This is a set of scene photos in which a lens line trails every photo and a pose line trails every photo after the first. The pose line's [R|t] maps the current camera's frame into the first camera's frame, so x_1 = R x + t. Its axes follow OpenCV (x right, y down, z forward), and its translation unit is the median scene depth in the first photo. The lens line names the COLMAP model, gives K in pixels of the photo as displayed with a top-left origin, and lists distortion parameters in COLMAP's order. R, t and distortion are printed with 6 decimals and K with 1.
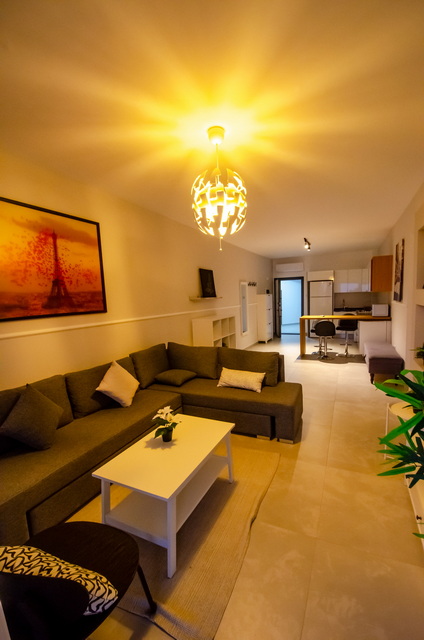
lens RADIAL K [[279.1, 0, 222.6], [0, 279.1, 327.2], [0, 0, 1]] dist [0.012444, -0.020030]
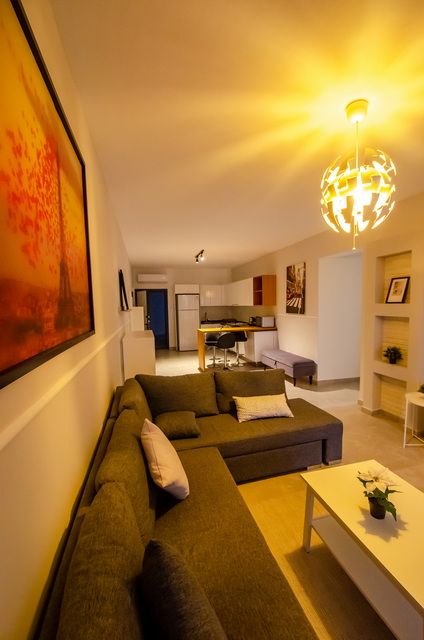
lens RADIAL K [[279.1, 0, 222.6], [0, 279.1, 327.2], [0, 0, 1]] dist [0.012444, -0.020030]
pose [[0.763054, -0.030687, 0.645606, -0.640549], [0.062016, 0.997740, -0.025874, -0.040930], [-0.643353, 0.059782, 0.763232, 0.493053]]
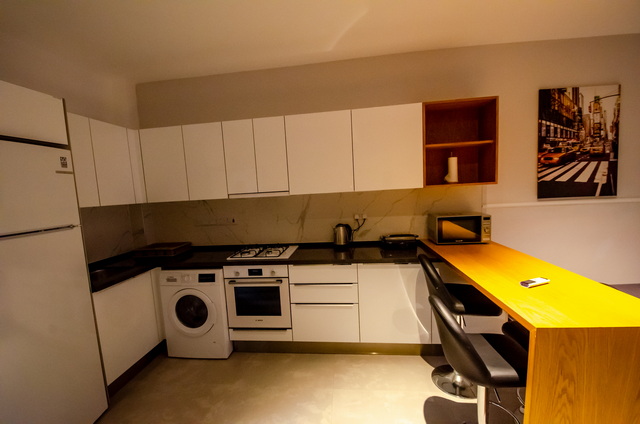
lens RADIAL K [[279.1, 0, 311.3], [0, 279.1, 221.1], [0, 0, 1]] dist [0.012444, -0.020030]
pose [[-0.298497, -0.050681, 0.953064, 0.446731], [0.170601, 0.979673, 0.105527, -0.322879], [-0.939039, 0.194094, -0.283783, 2.758799]]
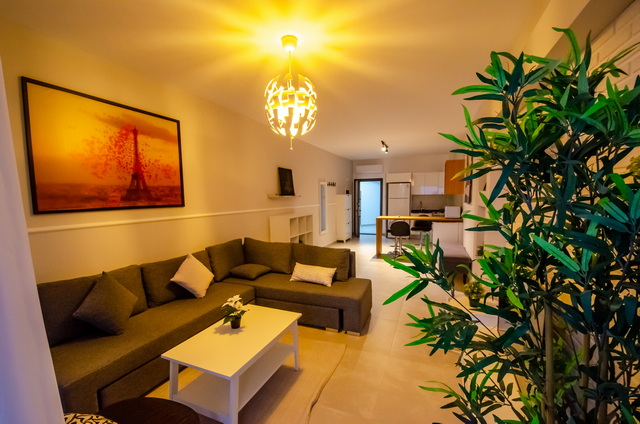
lens RADIAL K [[279.1, 0, 311.3], [0, 279.1, 221.1], [0, 0, 1]] dist [0.012444, -0.020030]
pose [[0.999578, 0.021987, 0.018978, 0.041318], [-0.021555, 0.999511, -0.022655, 0.016125], [-0.019467, 0.022237, 0.999563, -0.047645]]
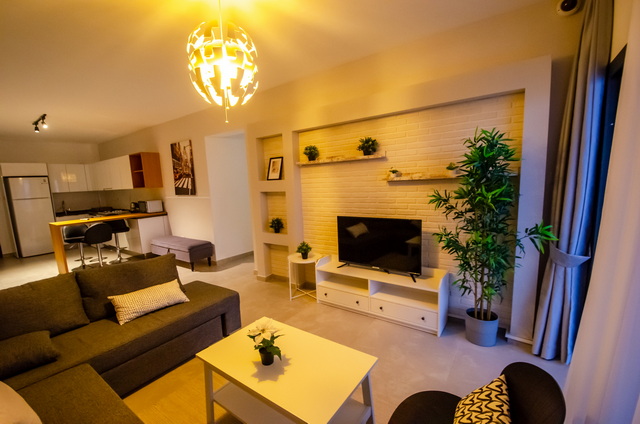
lens RADIAL K [[279.1, 0, 311.3], [0, 279.1, 221.1], [0, 0, 1]] dist [0.012444, -0.020030]
pose [[0.208268, -0.109870, 0.971881, -0.614633], [0.144720, 0.986195, 0.080475, -0.013564], [-0.967306, 0.123891, 0.221293, 0.472124]]
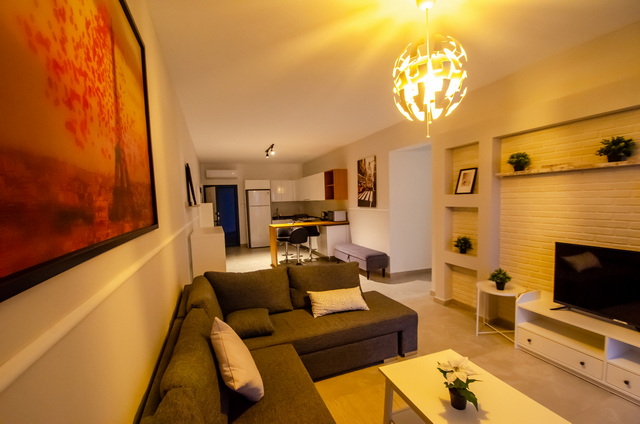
lens RADIAL K [[279.1, 0, 311.3], [0, 279.1, 221.1], [0, 0, 1]] dist [0.012444, -0.020030]
pose [[0.721321, -0.040793, 0.691399, -0.628418], [0.084368, 0.996005, -0.029254, -0.031086], [-0.687443, 0.079433, 0.721881, 0.513216]]
